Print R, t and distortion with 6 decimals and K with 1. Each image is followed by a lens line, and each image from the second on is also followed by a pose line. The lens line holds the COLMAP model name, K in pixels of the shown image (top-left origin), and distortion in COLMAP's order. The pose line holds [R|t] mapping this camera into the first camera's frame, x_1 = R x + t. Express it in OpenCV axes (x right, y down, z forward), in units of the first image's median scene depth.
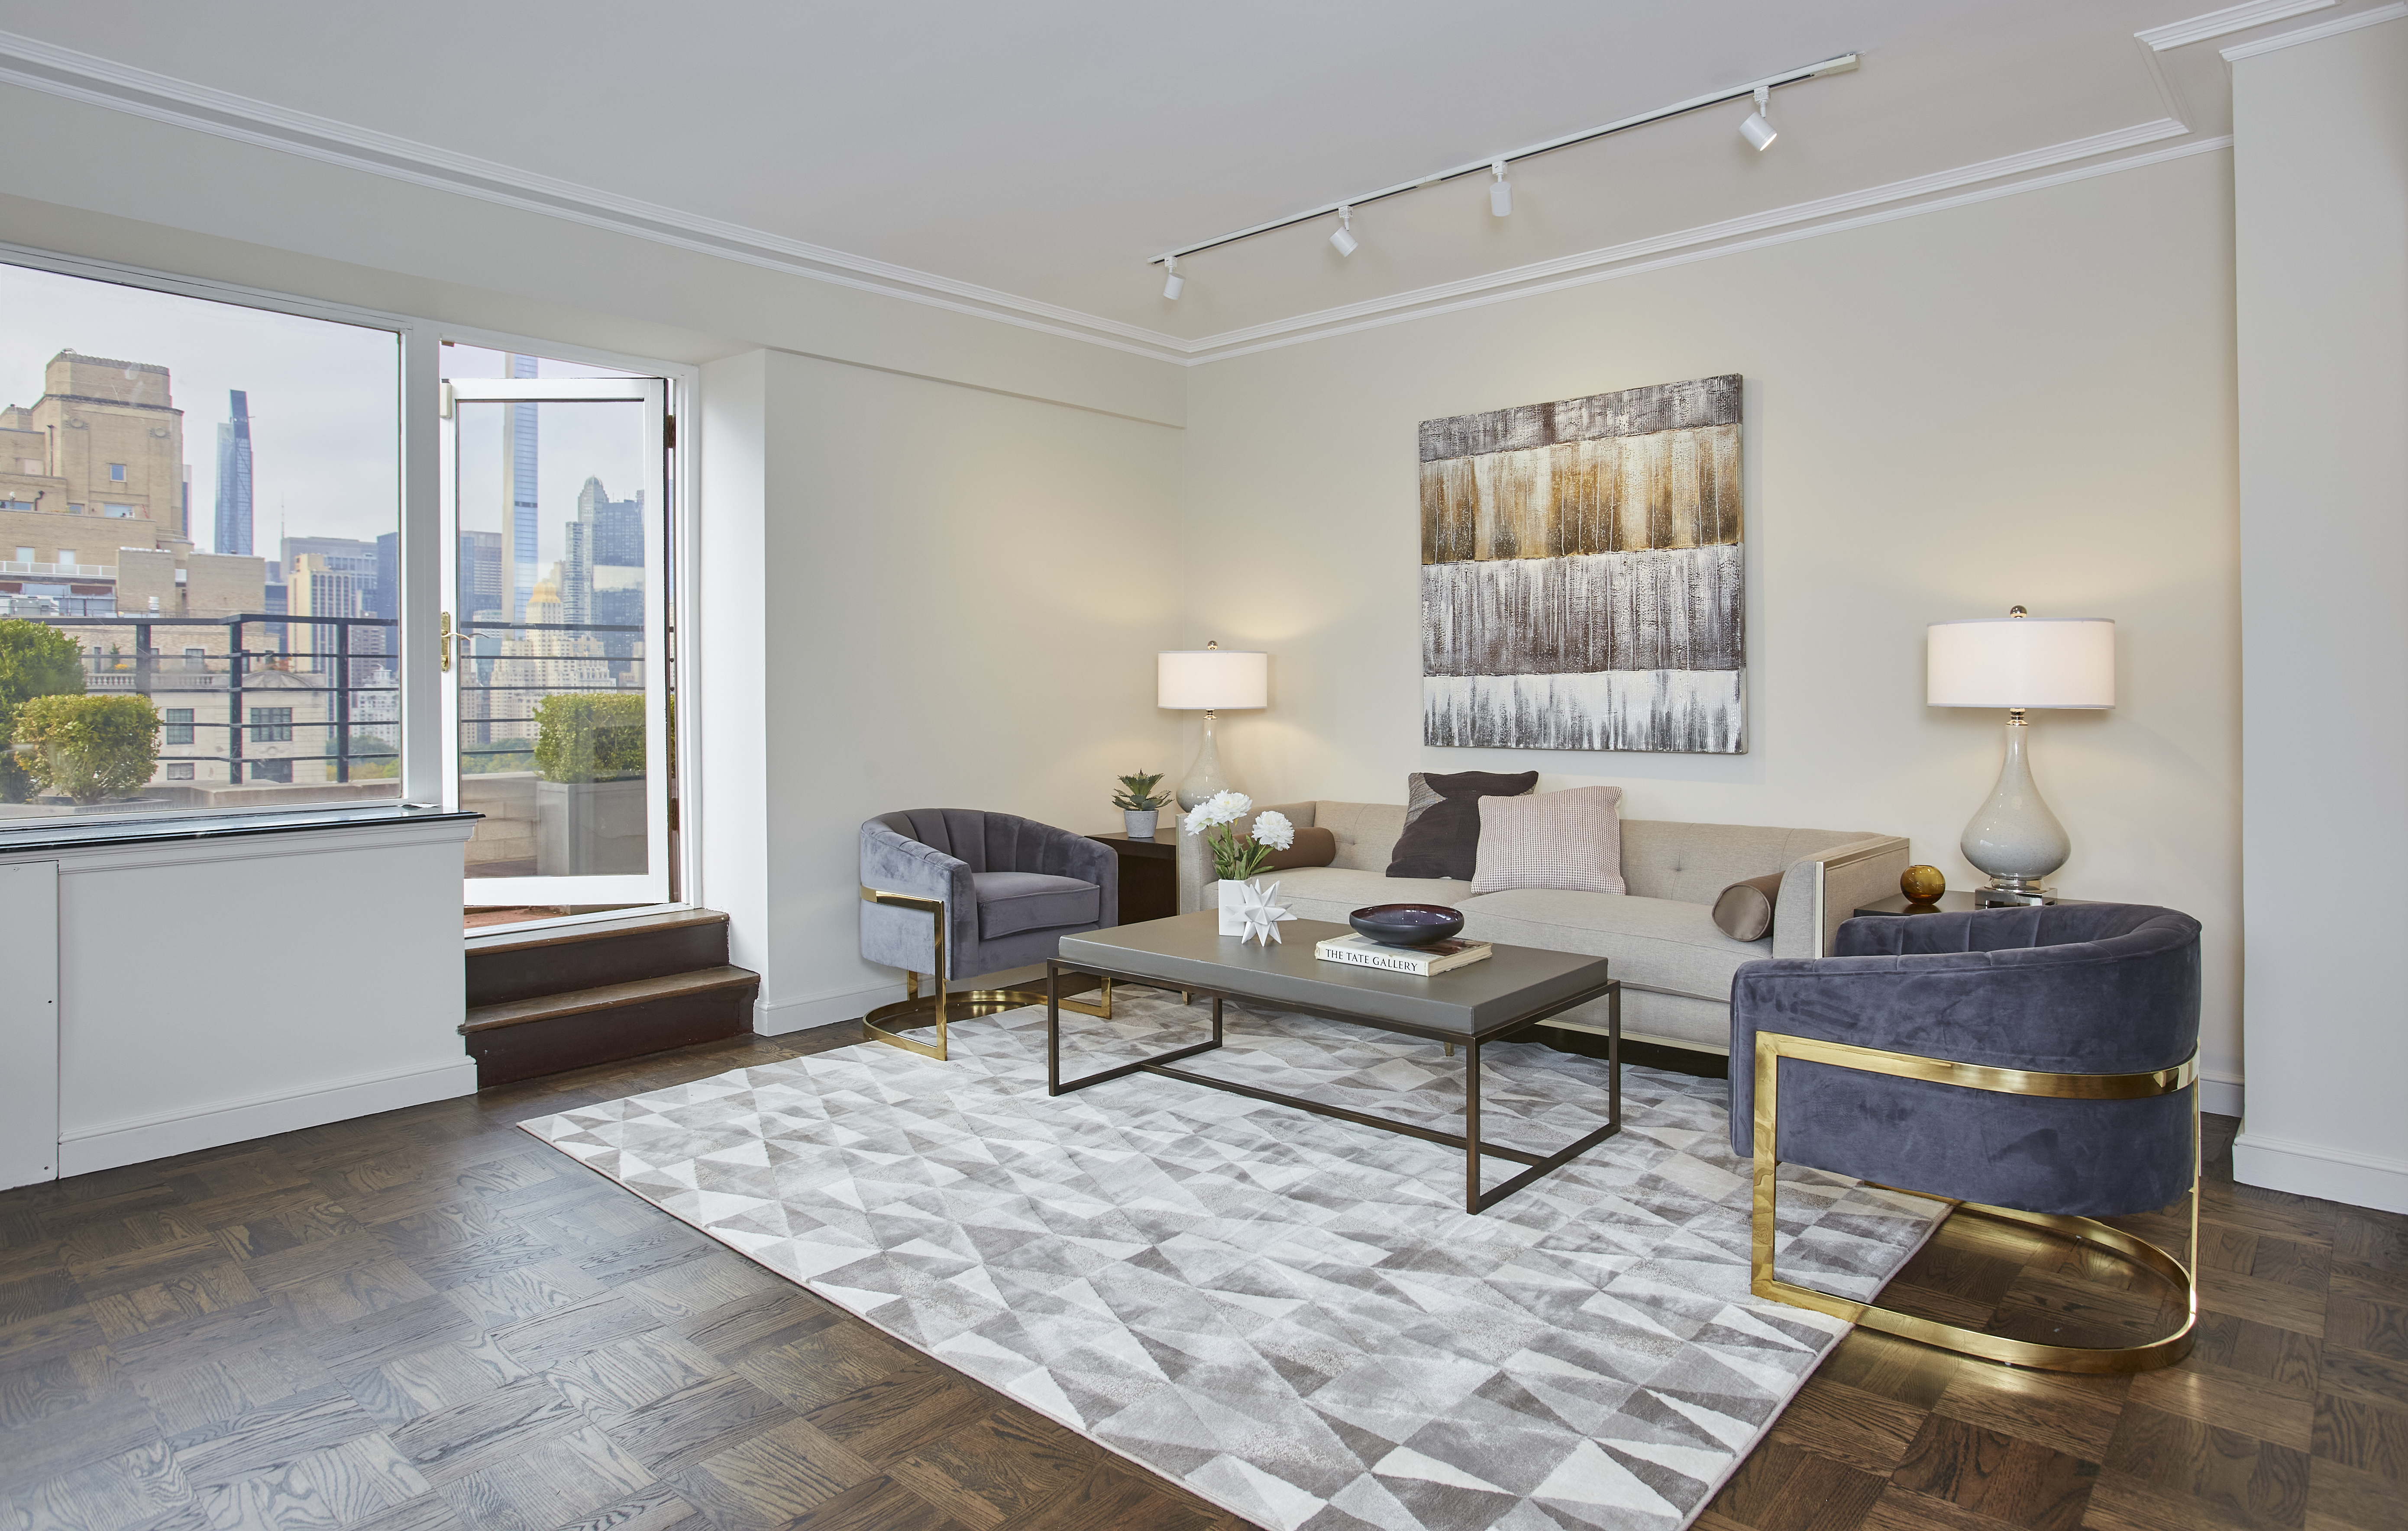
lens RADIAL K [[1363.8, 0, 1251.3], [0, 1363.8, 690.9], [0, 0, 1]] dist [-0.031231, 0.001578]
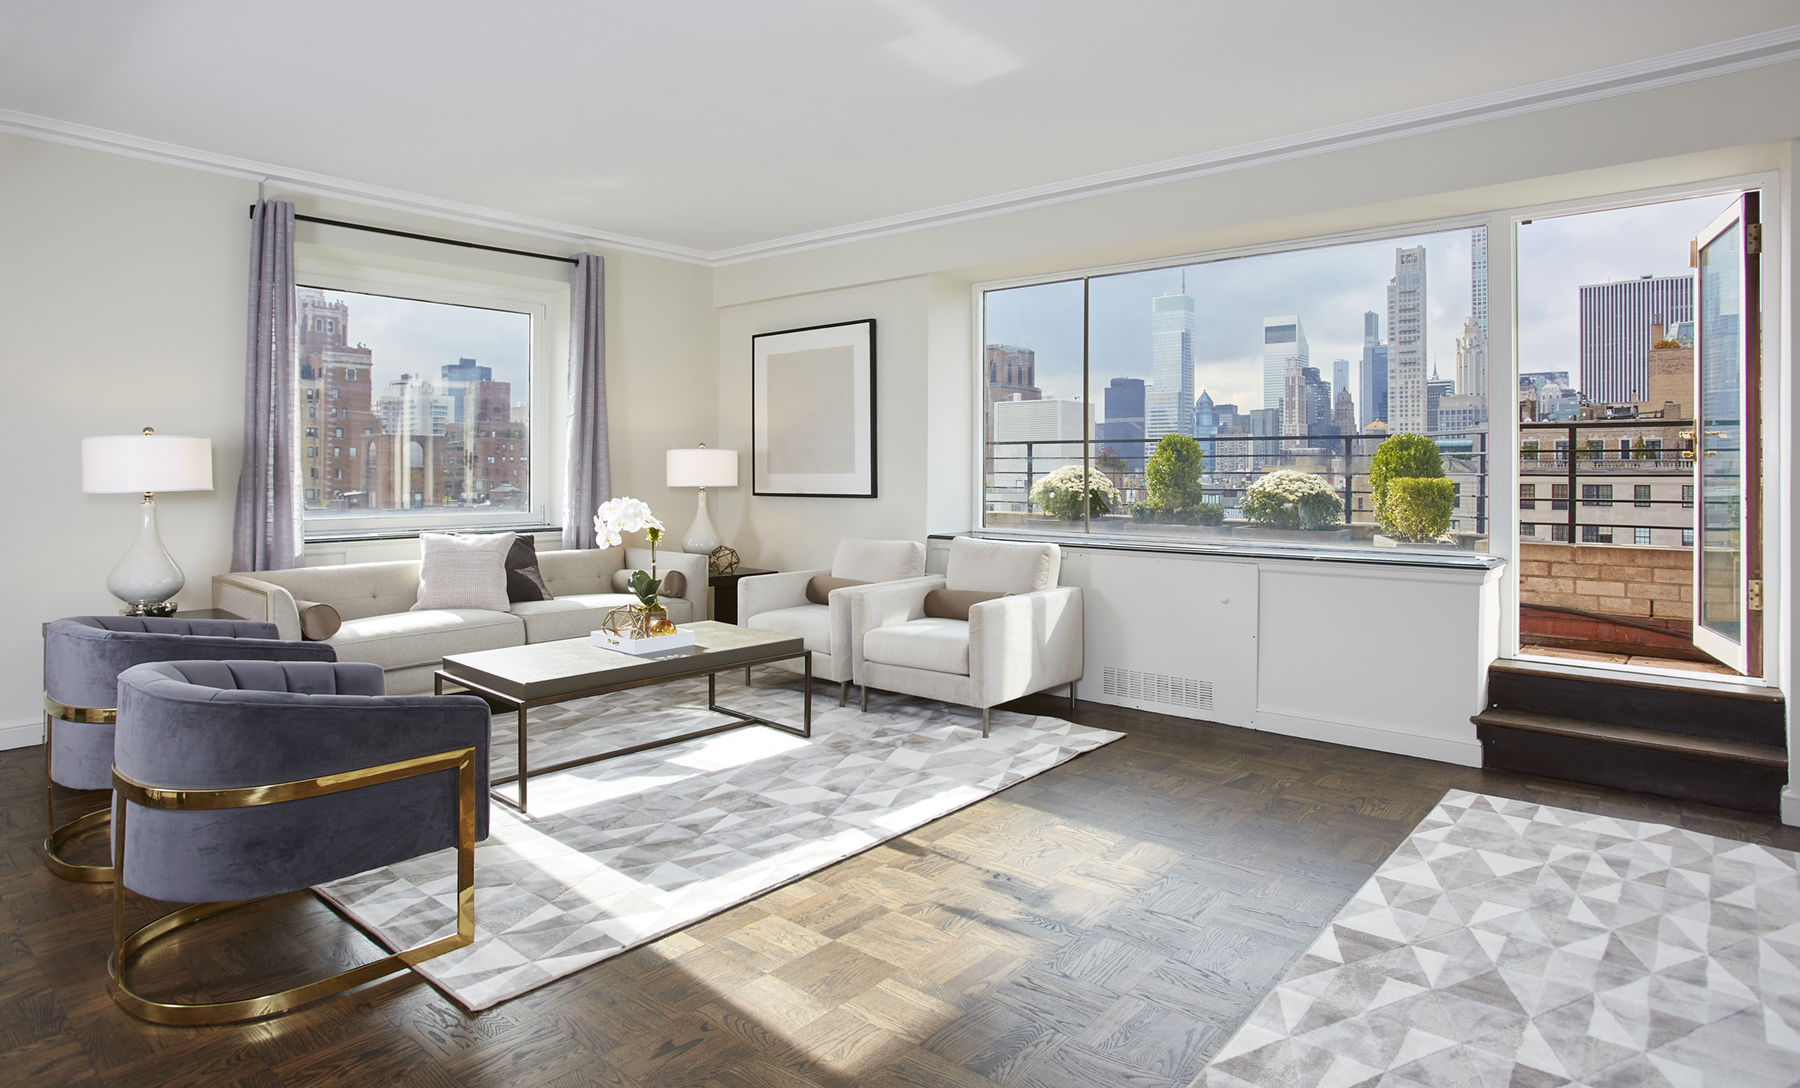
lens RADIAL K [[1004.4, 0, 873.5], [0, 1004.4, 482.6], [0, 0, 1]] dist [-0.051584, 0.036140]
pose [[-0.011194, 0.016002, -0.999809, 0.373953], [-0.004384, 0.999862, 0.016052, -0.007535], [0.999928, 0.004562, -0.011122, 0.322050]]
